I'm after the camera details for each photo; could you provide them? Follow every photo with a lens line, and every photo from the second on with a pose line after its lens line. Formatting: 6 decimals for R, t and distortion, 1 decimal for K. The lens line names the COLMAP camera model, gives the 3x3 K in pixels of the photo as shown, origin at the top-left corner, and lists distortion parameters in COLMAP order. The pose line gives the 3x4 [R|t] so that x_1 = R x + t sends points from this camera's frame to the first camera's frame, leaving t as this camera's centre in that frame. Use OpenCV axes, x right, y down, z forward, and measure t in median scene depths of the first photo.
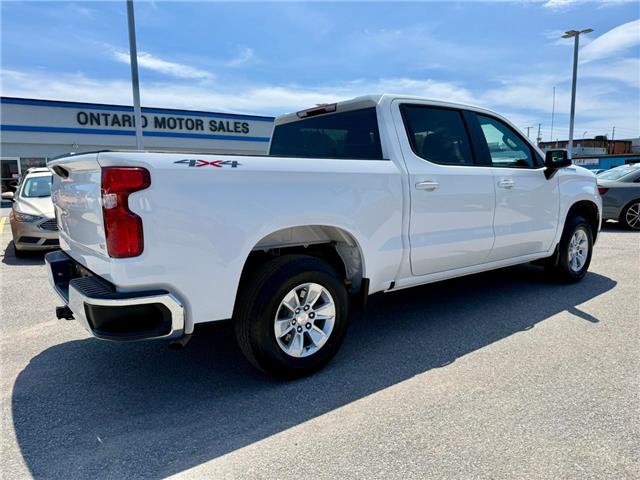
lens RADIAL K [[447.6, 0, 320.0], [0, 447.6, 240.0], [0, 0, 1]] dist [0.083413, -0.128405]
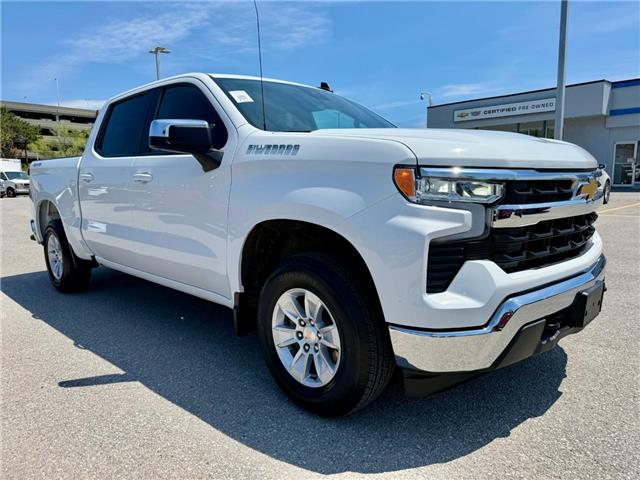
lens RADIAL K [[447.6, 0, 320.0], [0, 447.6, 240.0], [0, 0, 1]] dist [0.083413, -0.128405]
pose [[0.141702, 0.151422, -0.978260, 0.184049], [-0.115470, 0.984014, 0.135587, -0.023771], [0.983152, 0.093747, 0.156921, 0.178558]]
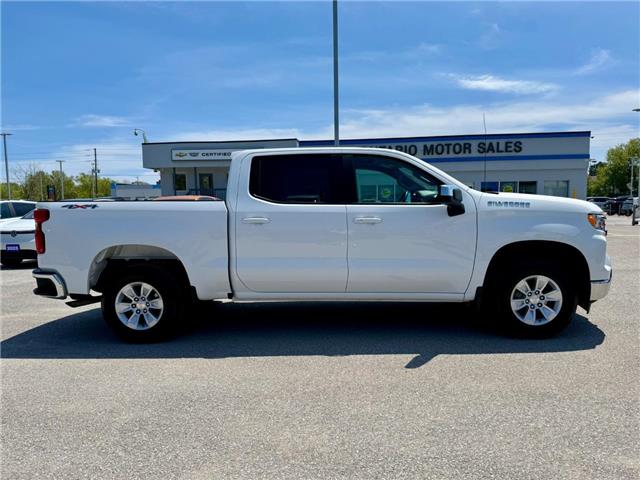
lens RADIAL K [[447.6, 0, 320.0], [0, 447.6, 240.0], [0, 0, 1]] dist [0.083413, -0.128405]
pose [[0.764516, 0.054327, -0.642311, 0.150692], [-0.081982, 0.996545, -0.013291, -0.008214], [0.639370, 0.062820, 0.766329, 0.020477]]
